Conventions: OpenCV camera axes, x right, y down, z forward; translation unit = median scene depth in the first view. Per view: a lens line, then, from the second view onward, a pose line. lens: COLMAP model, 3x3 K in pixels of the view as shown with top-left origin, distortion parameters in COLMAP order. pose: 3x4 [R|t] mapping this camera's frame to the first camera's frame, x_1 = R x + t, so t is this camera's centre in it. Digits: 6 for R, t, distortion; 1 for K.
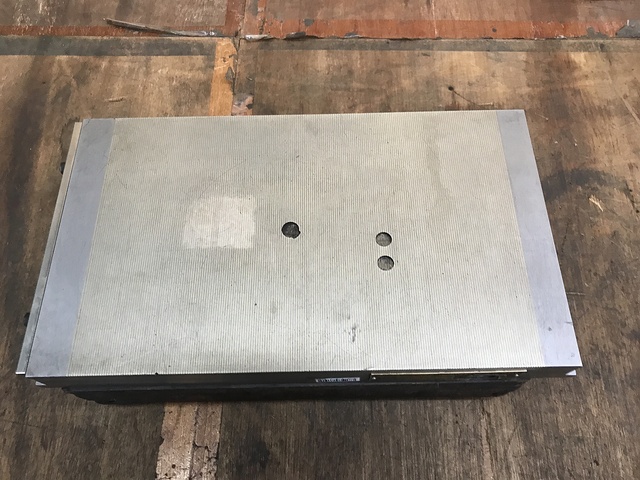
lens RADIAL K [[539.0, 0, 326.7], [0, 539.0, 221.1], [0, 0, 1]] dist [0.002629, -0.004973]
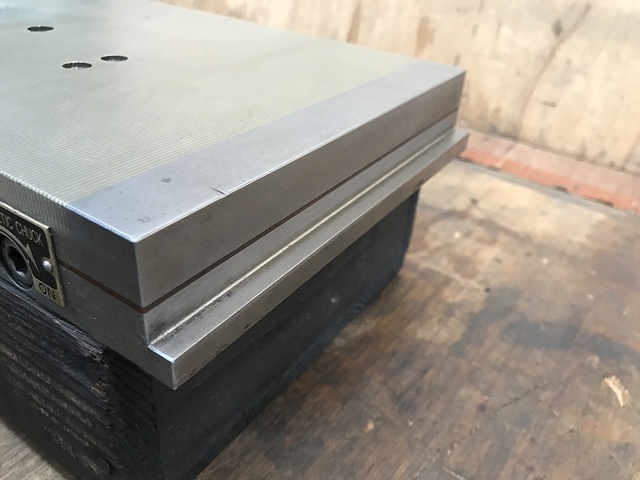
lens RADIAL K [[539.0, 0, 326.7], [0, 539.0, 221.1], [0, 0, 1]] dist [0.002629, -0.004973]
pose [[0.825999, 0.344152, -0.446414, 0.548221], [-0.535259, 0.727168, -0.429797, 0.257697], [0.176702, 0.593958, 0.784850, 0.573212]]
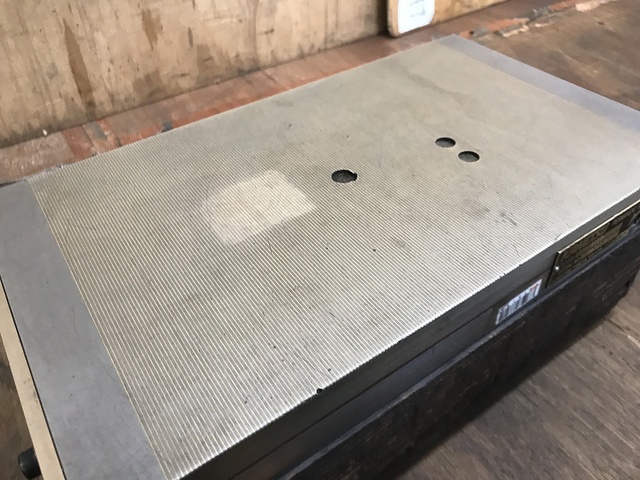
lens RADIAL K [[539.0, 0, 326.7], [0, 539.0, 221.1], [0, 0, 1]] dist [0.002629, -0.004973]
pose [[0.831280, -0.376662, 0.408778, -0.358921], [0.507289, 0.814706, -0.280913, 0.228981], [-0.227225, 0.440886, 0.868325, 0.328126]]
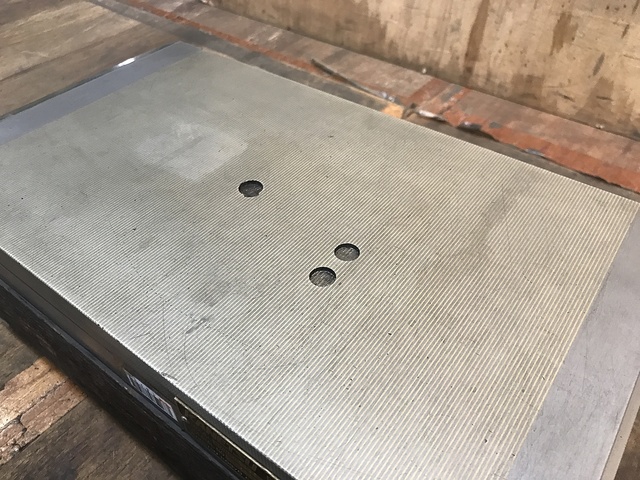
lens RADIAL K [[539.0, 0, 326.7], [0, 539.0, 221.1], [0, 0, 1]] dist [0.002629, -0.004973]
pose [[0.792165, 0.405972, -0.455698, 0.306224], [-0.543085, 0.809566, -0.222848, 0.134197], [0.278448, 0.424015, 0.861788, 0.371112]]
